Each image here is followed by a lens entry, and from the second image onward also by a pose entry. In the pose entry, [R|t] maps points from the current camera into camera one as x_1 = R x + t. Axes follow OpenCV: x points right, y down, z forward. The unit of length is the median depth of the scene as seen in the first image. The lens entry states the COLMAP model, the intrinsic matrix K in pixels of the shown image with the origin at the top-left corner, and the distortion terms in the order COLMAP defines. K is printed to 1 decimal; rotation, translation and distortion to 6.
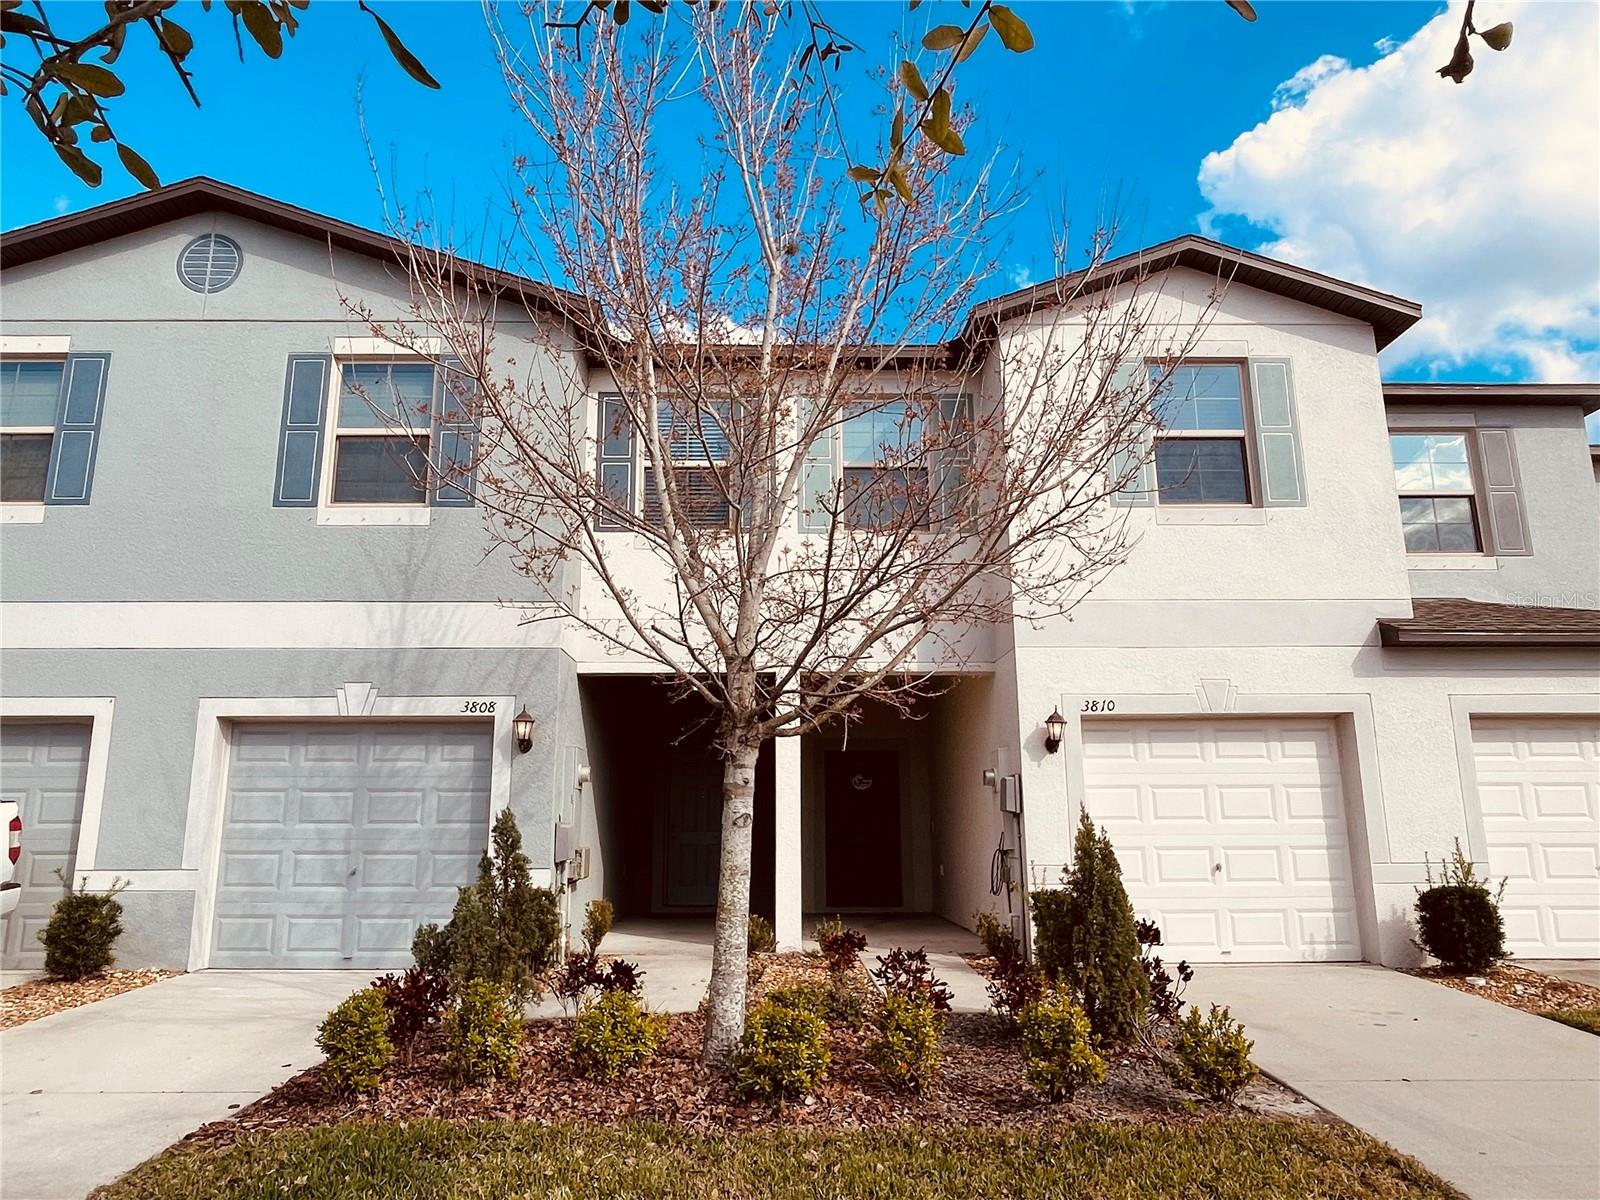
lens RADIAL K [[1035.5, 0, 800.0], [0, 1035.5, 600.0], [0, 0, 1]] dist [-0.005426, -0.005312]
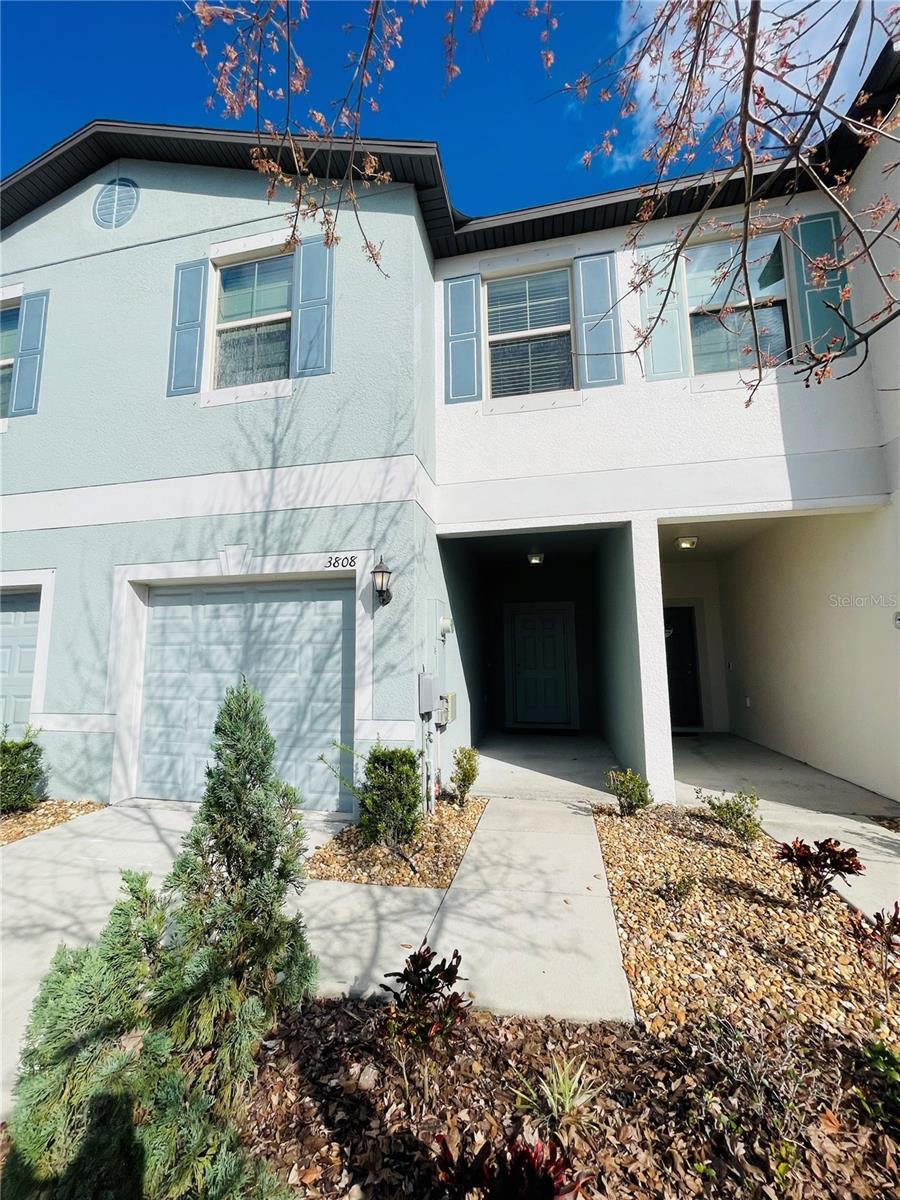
lens RADIAL K [[477.8, 0, 450.0], [0, 477.8, 600.0], [0, 0, 1]] dist [0.000494, 0.000047]
pose [[0.974274, -0.028993, -0.223495, -0.100563], [0.051979, 0.993862, 0.097659, 0.099489], [0.219292, -0.106764, 0.969800, 0.557924]]
